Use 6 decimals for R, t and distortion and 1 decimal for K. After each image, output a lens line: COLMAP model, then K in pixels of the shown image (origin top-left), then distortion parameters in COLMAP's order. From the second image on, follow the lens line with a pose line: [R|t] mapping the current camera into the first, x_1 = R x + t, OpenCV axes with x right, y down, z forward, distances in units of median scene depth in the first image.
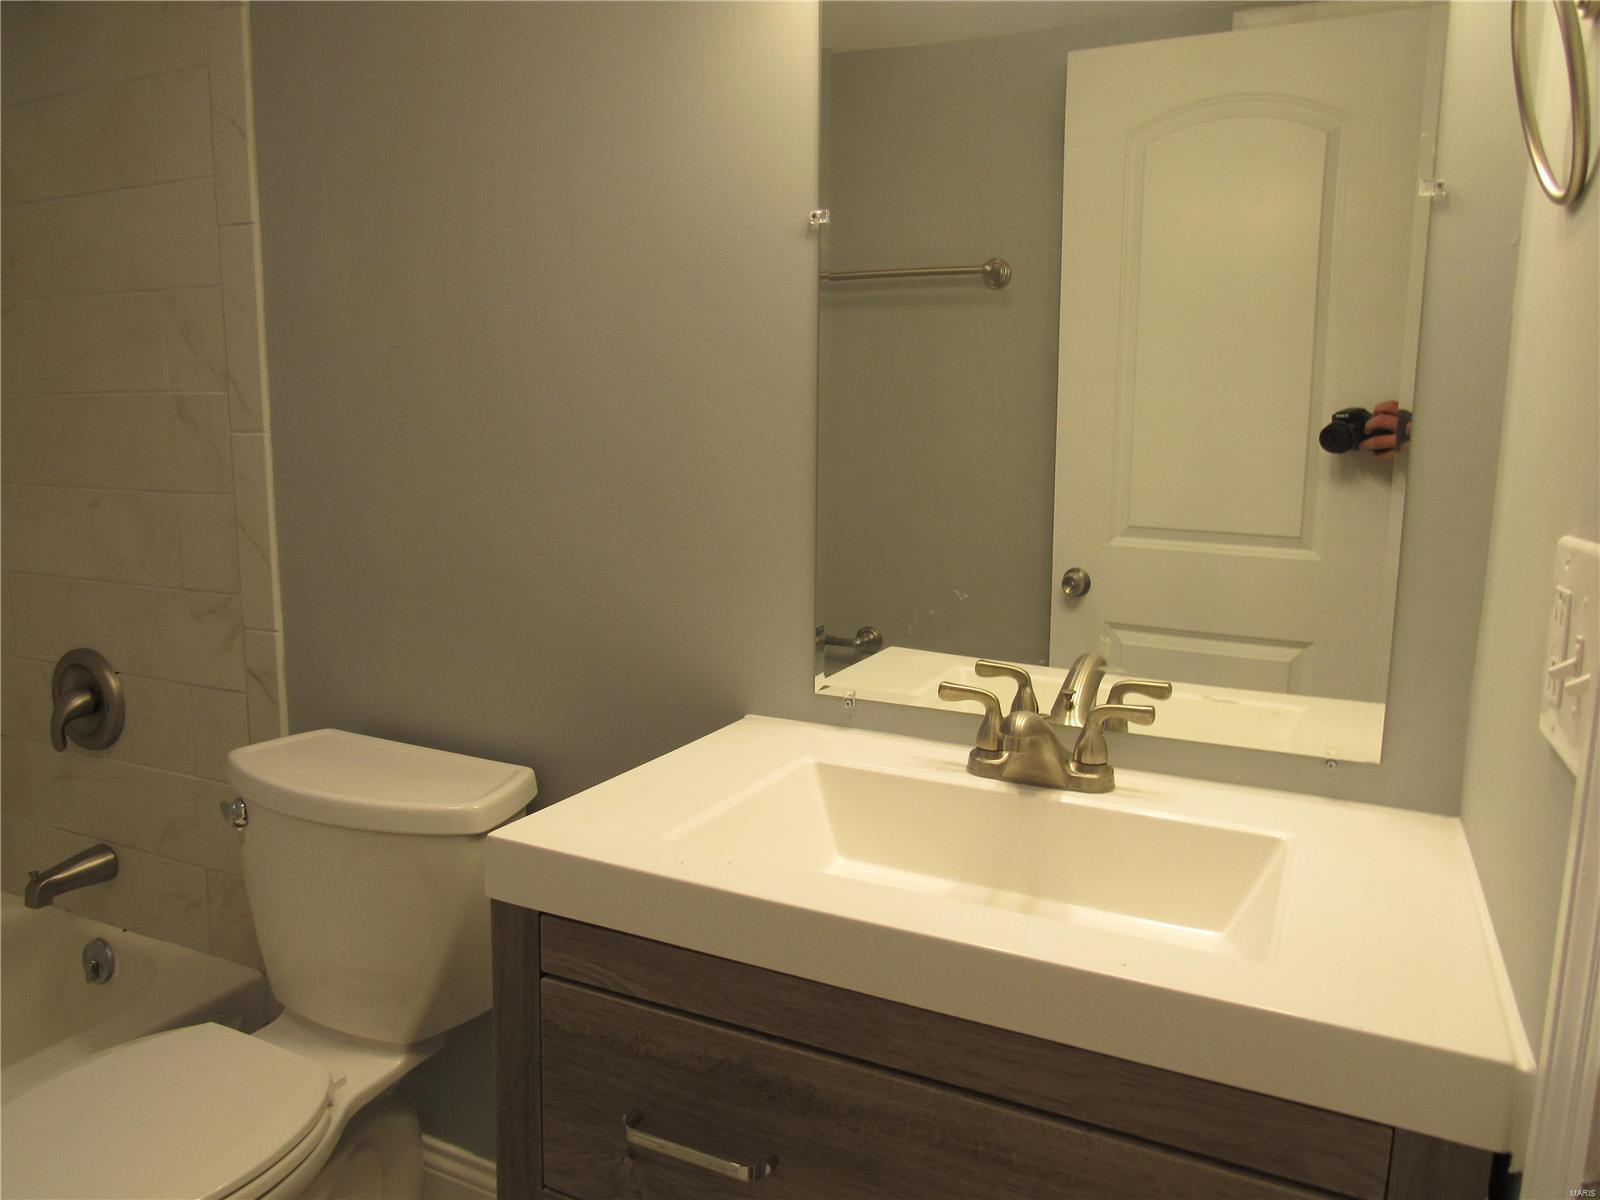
lens RADIAL K [[1144.6, 0, 785.9], [0, 1144.6, 598.0], [0, 0, 1]] dist [-0.014416, 0.000384]
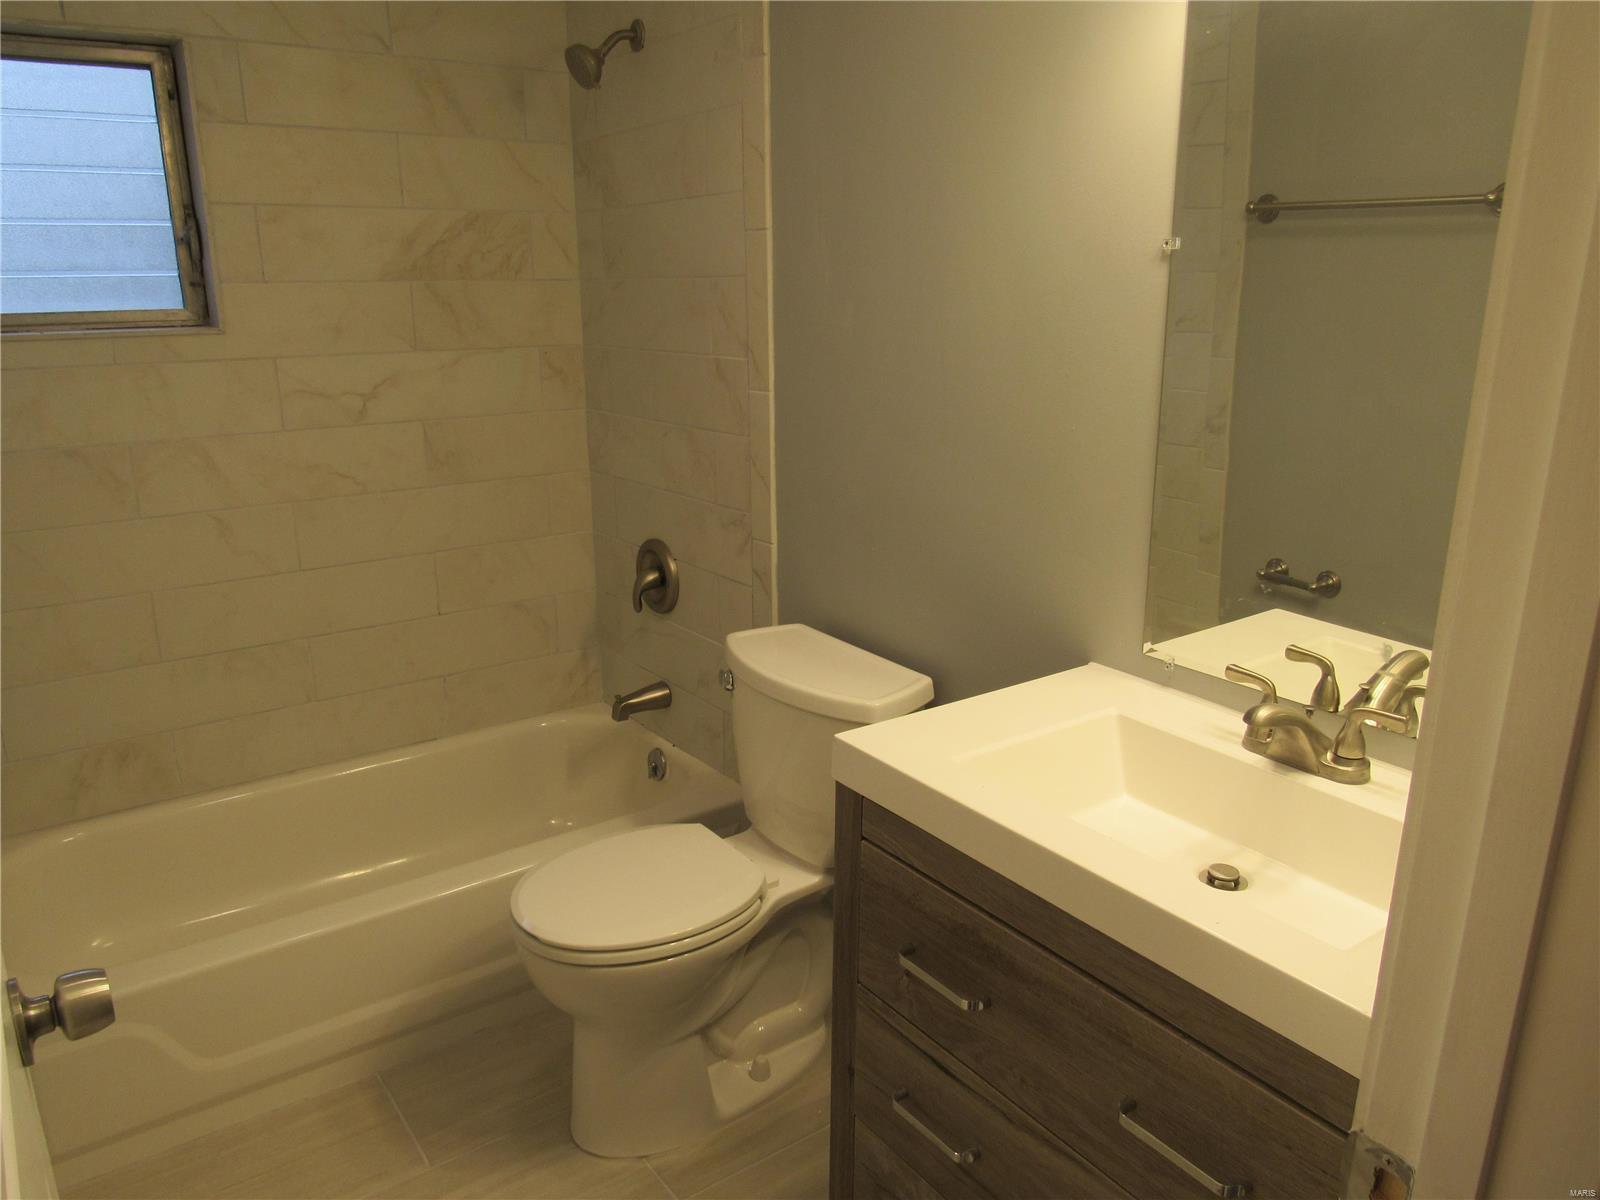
lens RADIAL K [[1144.6, 0, 807.1], [0, 1144.6, 602.5], [0, 0, 1]] dist [-0.014416, 0.000384]
pose [[0.884102, 0.112993, -0.453428, 0.220654], [-0.059363, 0.989622, 0.130862, -0.090979], [0.463508, -0.088779, 0.881634, -0.163932]]
